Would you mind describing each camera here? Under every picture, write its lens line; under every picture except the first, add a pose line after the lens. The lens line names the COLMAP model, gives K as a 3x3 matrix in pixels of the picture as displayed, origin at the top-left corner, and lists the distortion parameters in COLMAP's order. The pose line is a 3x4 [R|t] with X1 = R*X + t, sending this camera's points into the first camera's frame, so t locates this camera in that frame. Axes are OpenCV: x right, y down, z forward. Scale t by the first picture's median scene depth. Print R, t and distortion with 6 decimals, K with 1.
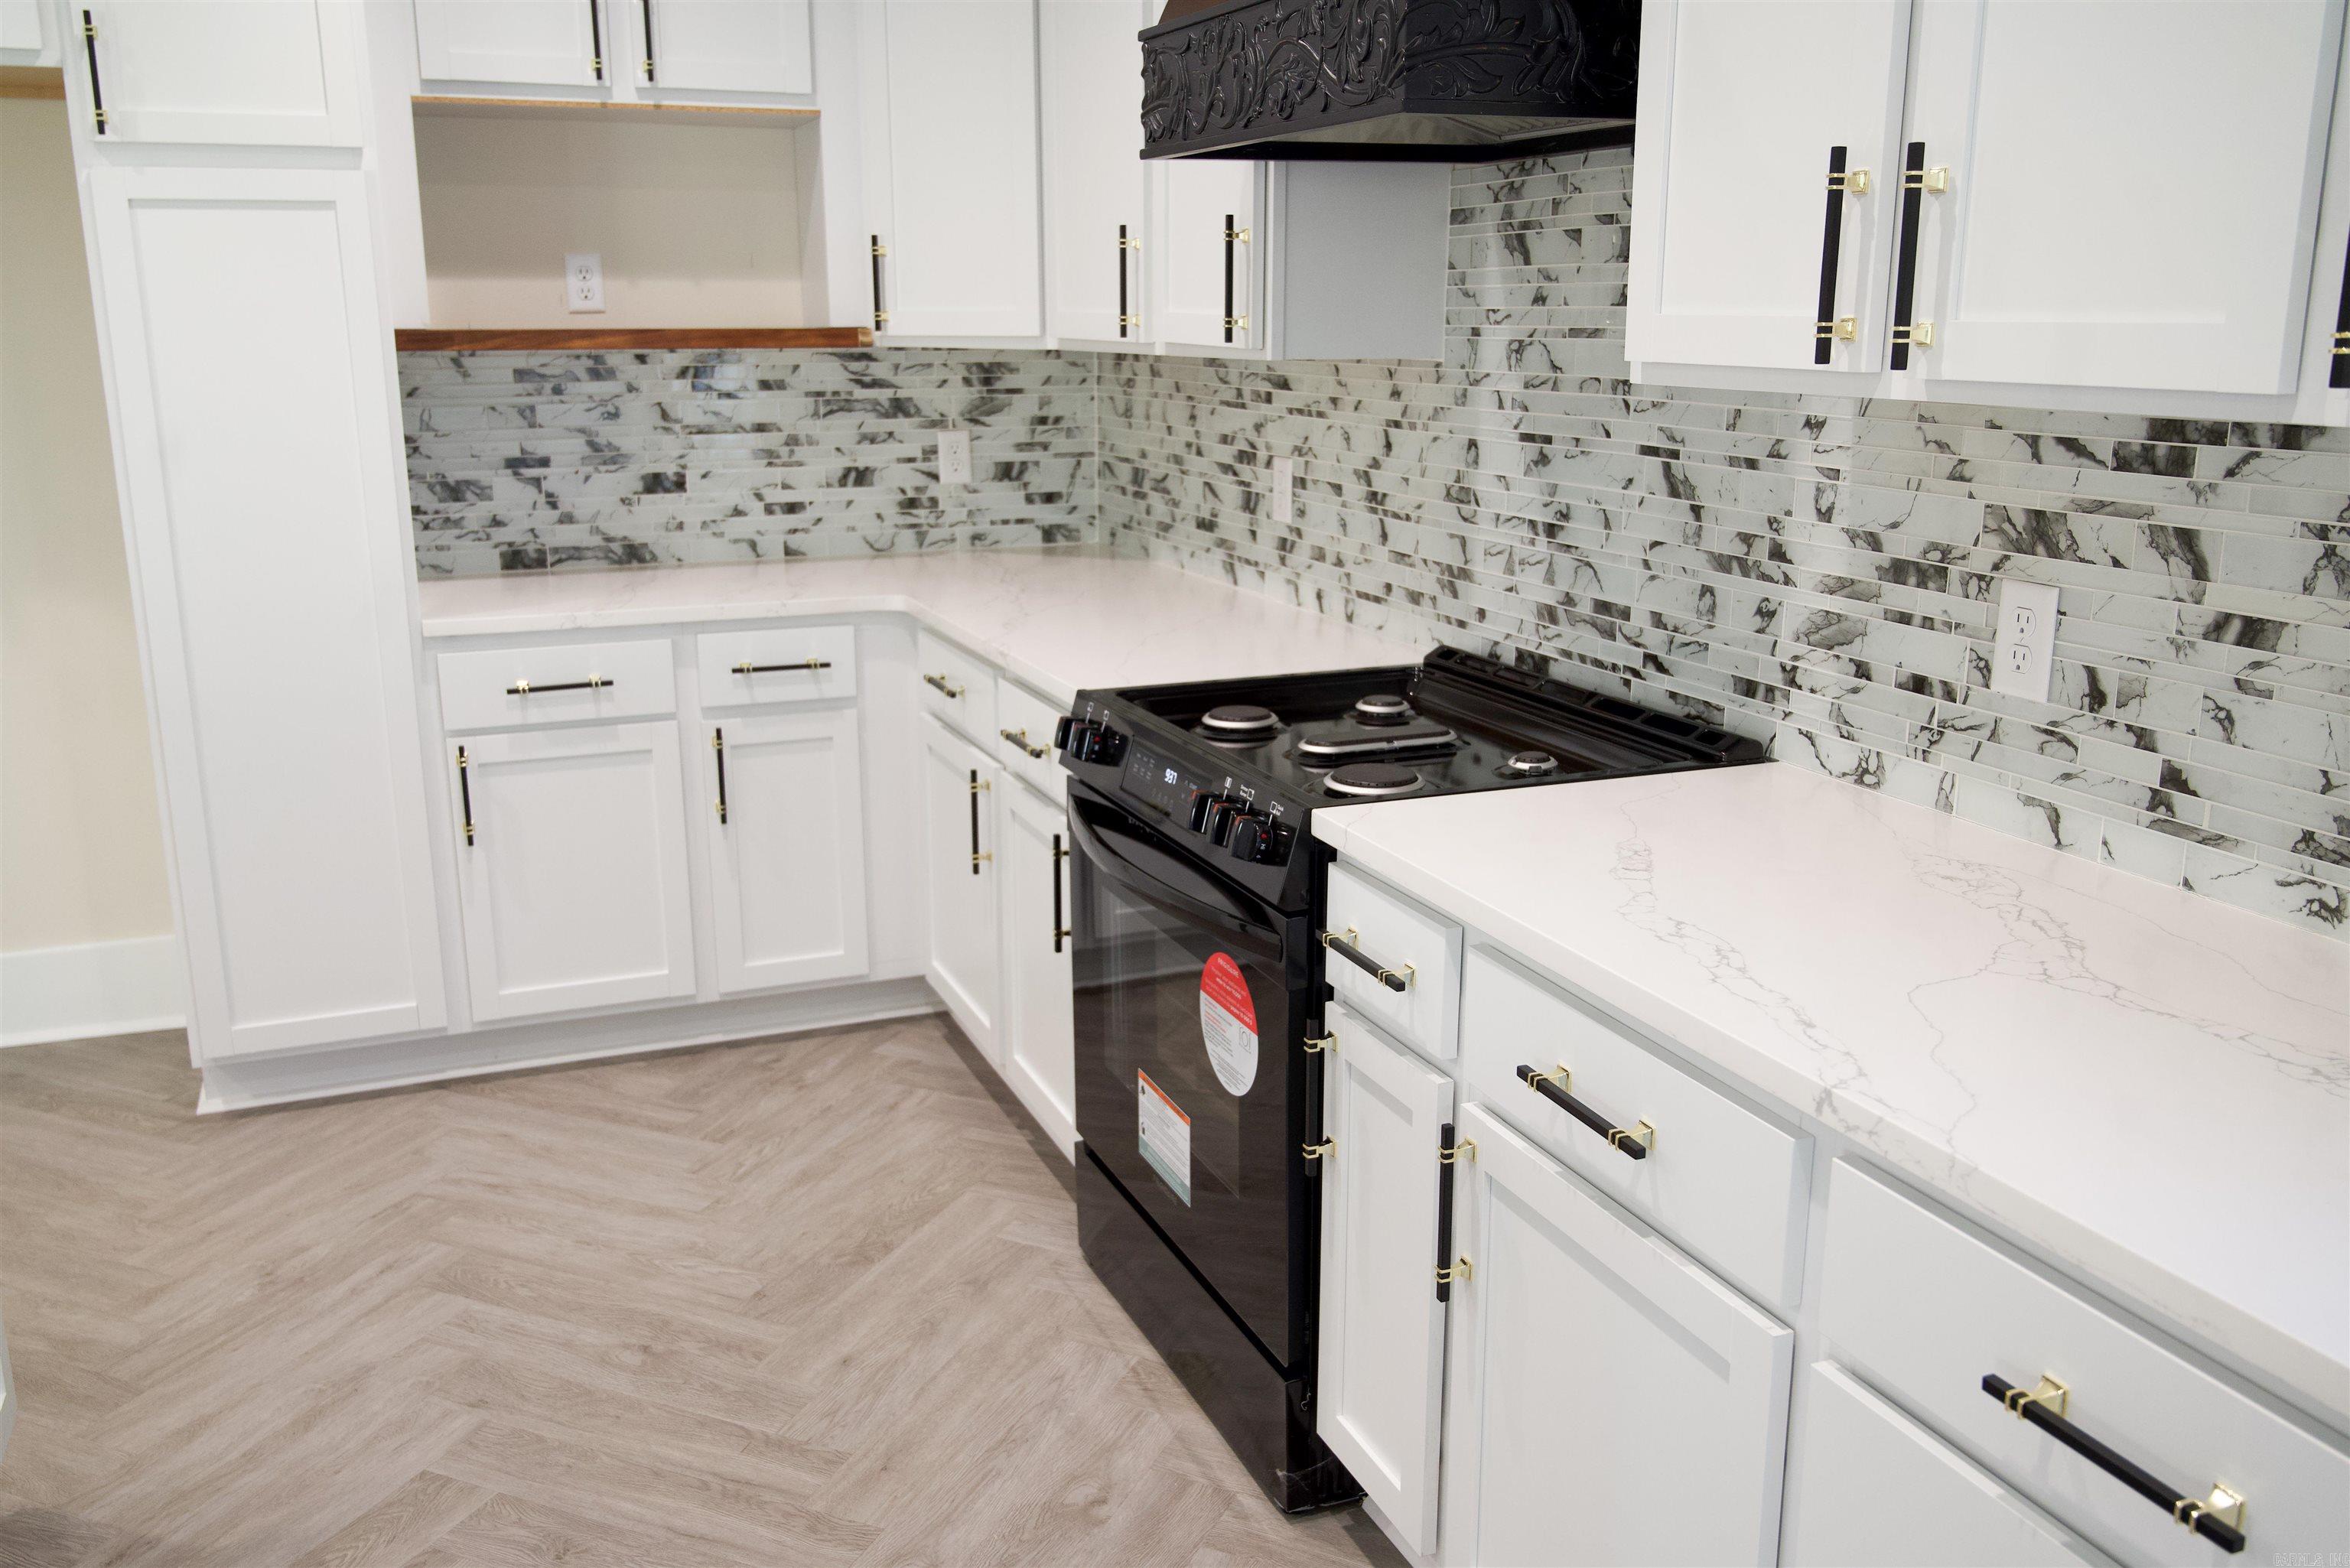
lens RADIAL K [[1963.3, 0, 1168.1], [0, 1963.3, 777.5], [0, 0, 1]] dist [-0.000542, -0.000801]
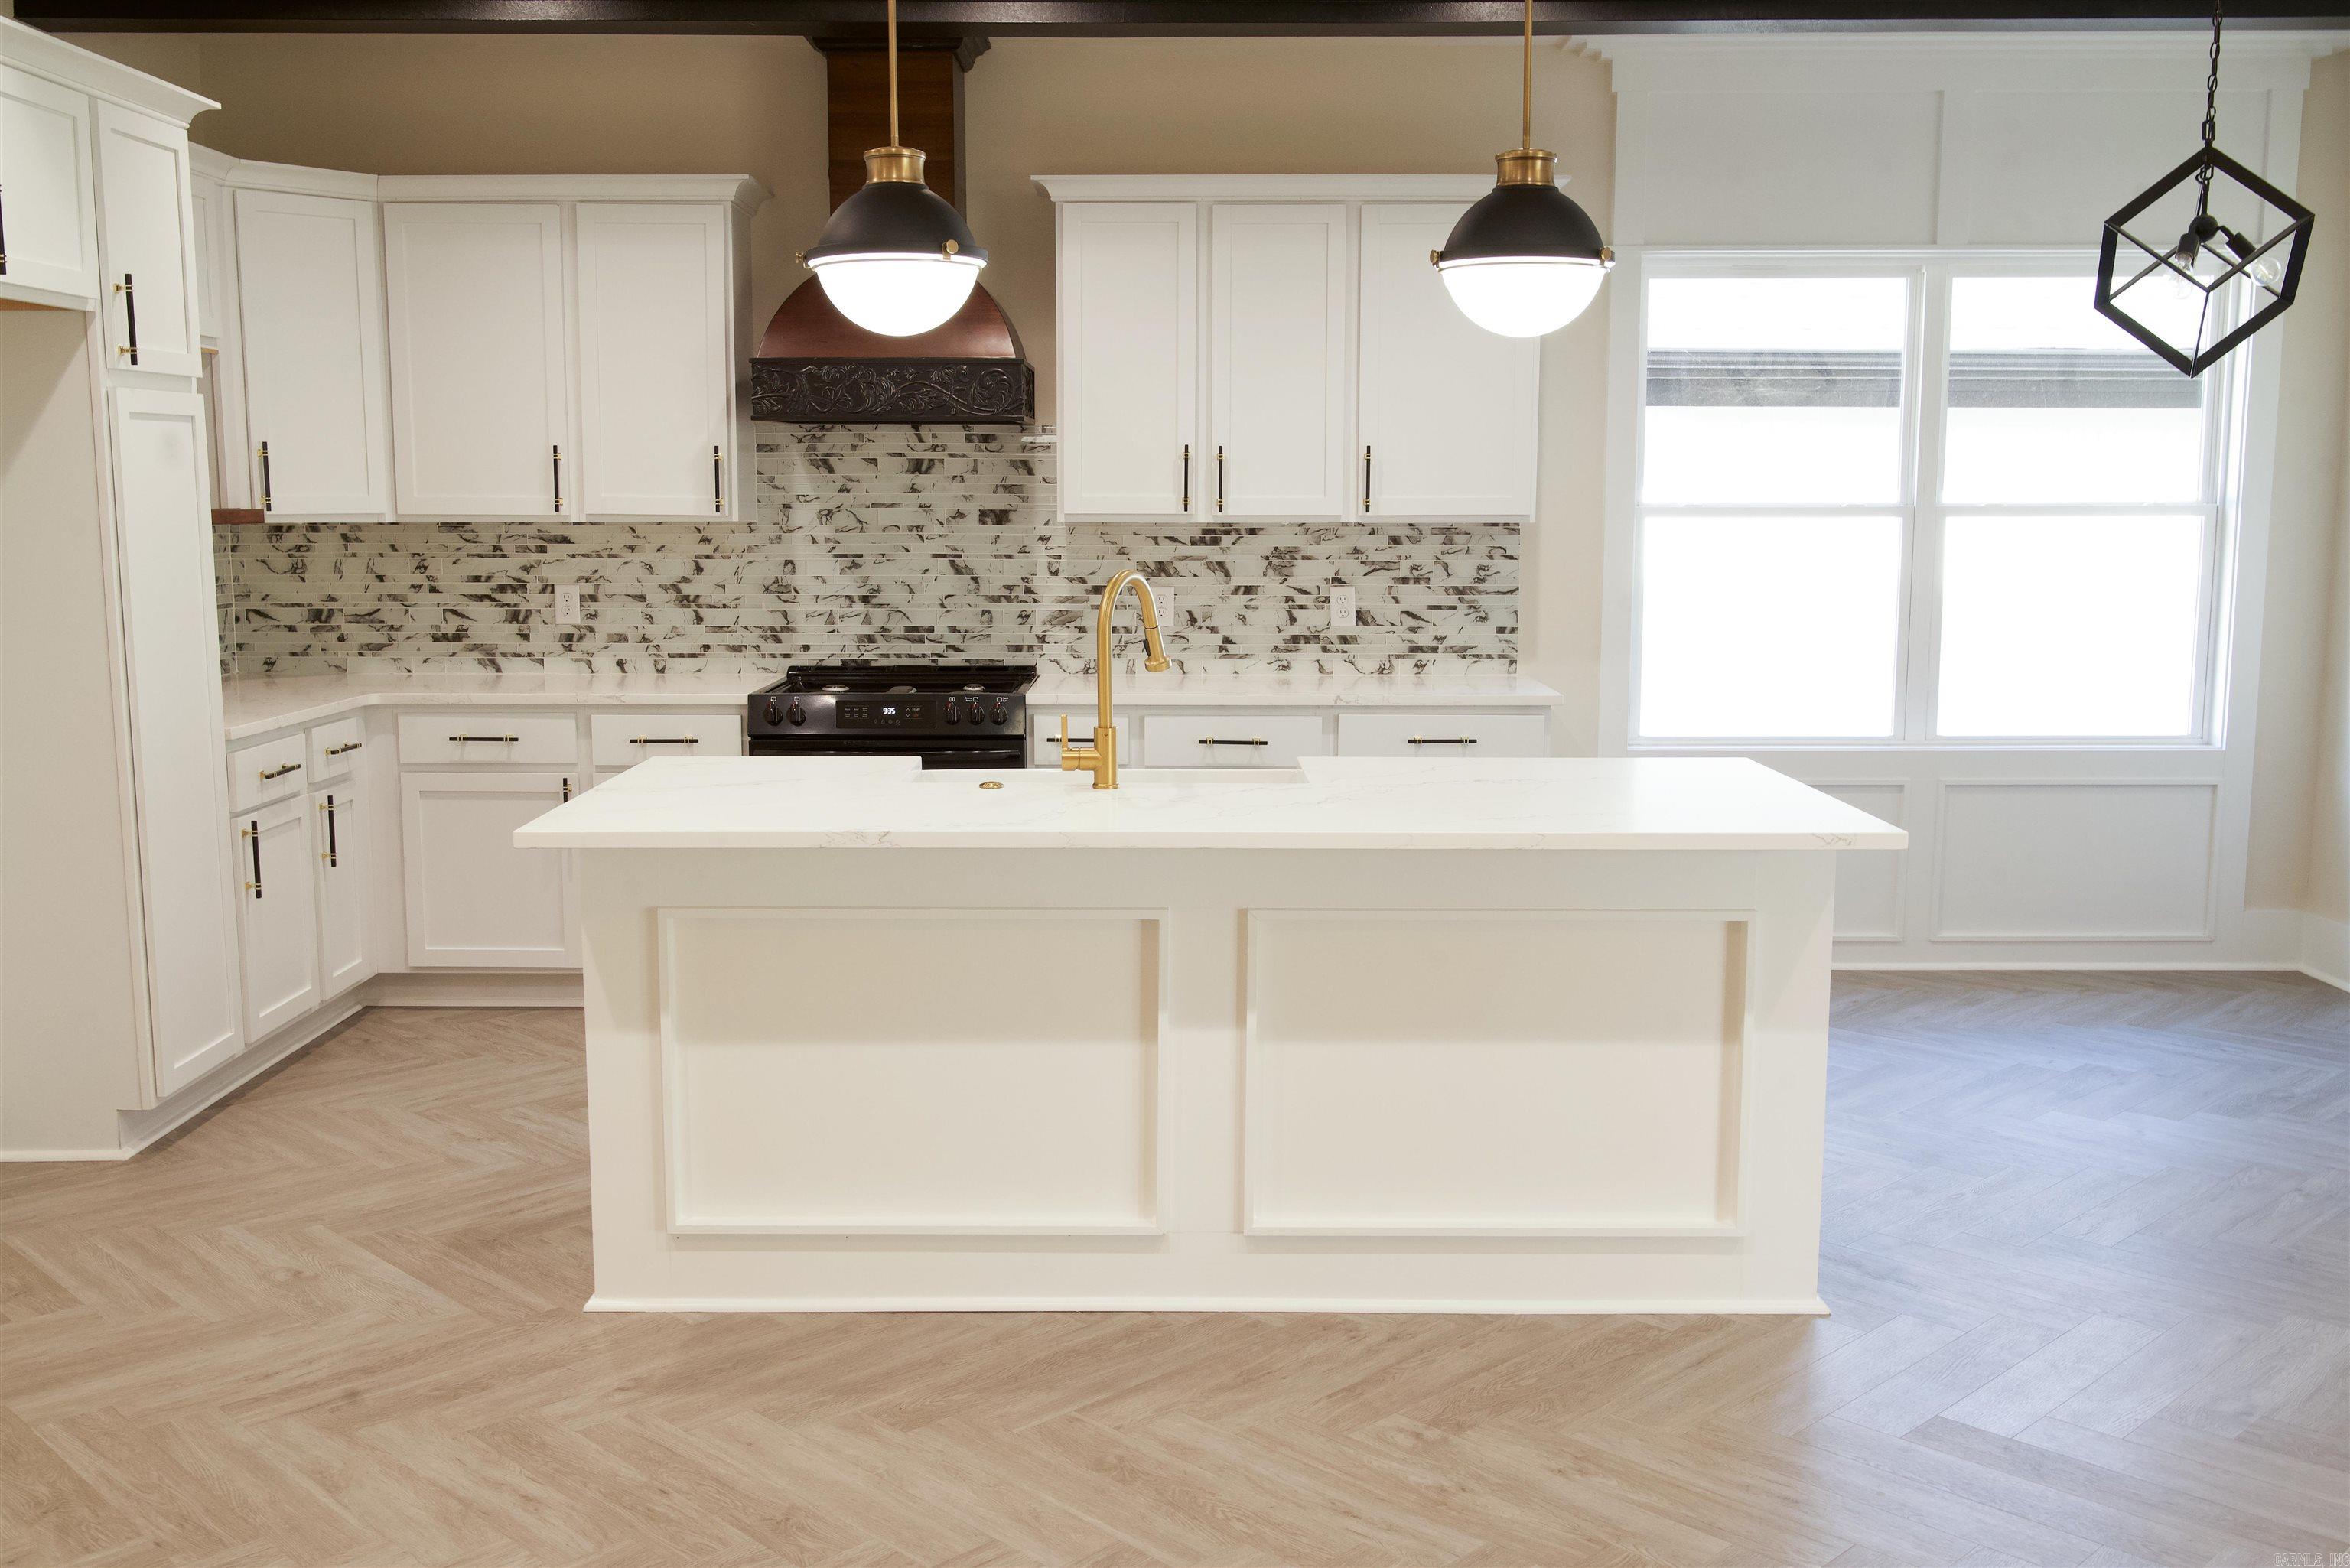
lens RADIAL K [[2185.0, 0, 1170.2], [0, 2185.0, 794.9], [0, 0, 1]] dist [-0.002786, 0.000000]
pose [[0.372089, -0.126135, 0.919587, -1.761592], [0.216431, 0.975205, 0.046191, 0.038502], [-0.902611, 0.181840, 0.390163, -0.153689]]
